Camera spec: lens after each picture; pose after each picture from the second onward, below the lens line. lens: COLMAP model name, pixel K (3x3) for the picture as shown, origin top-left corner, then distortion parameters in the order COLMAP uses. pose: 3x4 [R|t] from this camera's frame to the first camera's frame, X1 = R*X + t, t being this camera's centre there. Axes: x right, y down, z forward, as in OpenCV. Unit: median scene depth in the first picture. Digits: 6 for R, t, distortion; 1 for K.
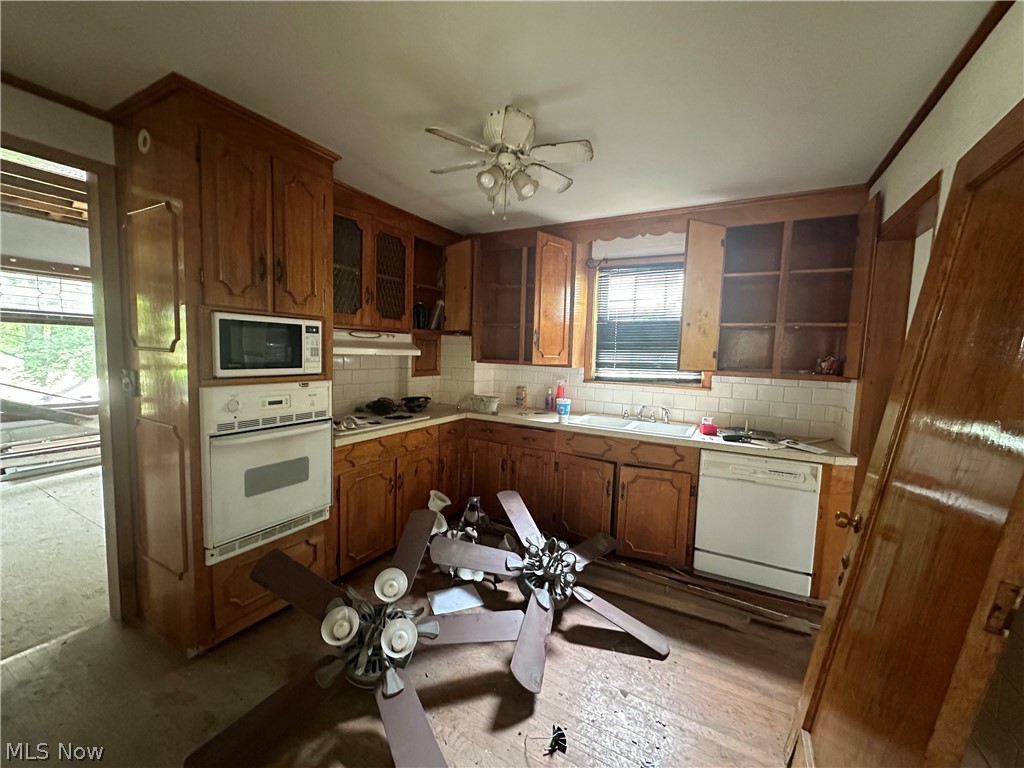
lens RADIAL K [[418.5, 0, 509.9], [0, 418.5, 387.0], [0, 0, 1]] dist [-0.004101, 0.000591]
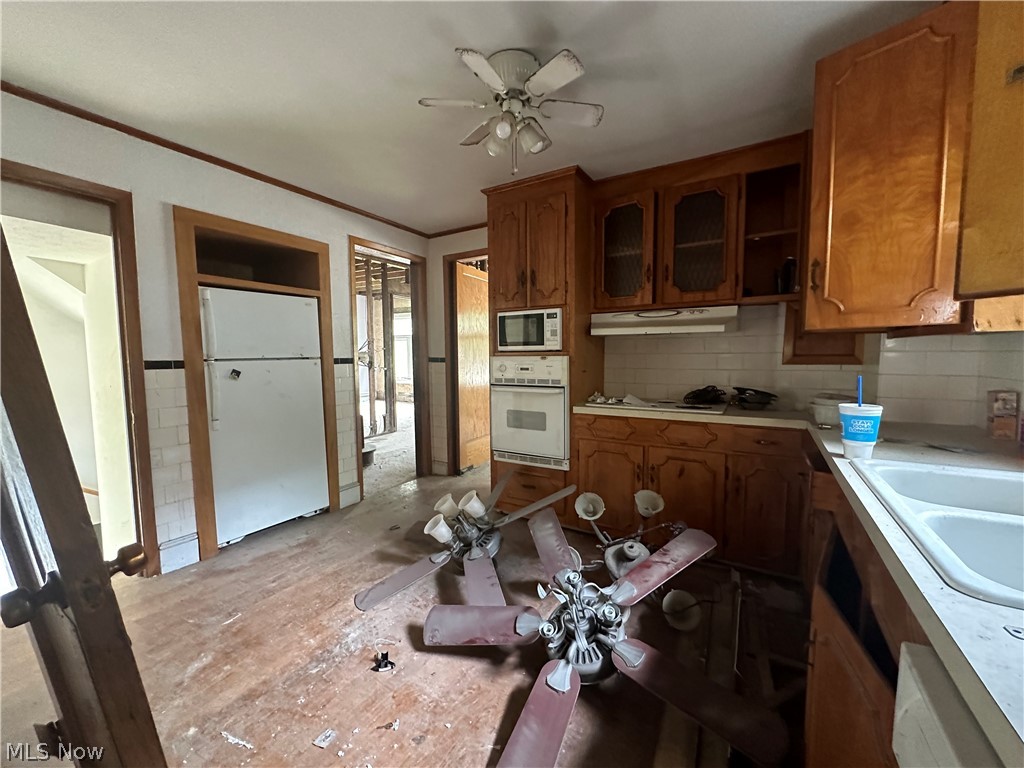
lens RADIAL K [[418.5, 0, 508.8], [0, 418.5, 384.3], [0, 0, 1]] dist [-0.004101, 0.000591]
pose [[-0.053214, 0.045381, -0.997551, 0.843102], [-0.080135, 0.995551, 0.049565, 0.021012], [0.995363, 0.082576, -0.049340, 0.952167]]
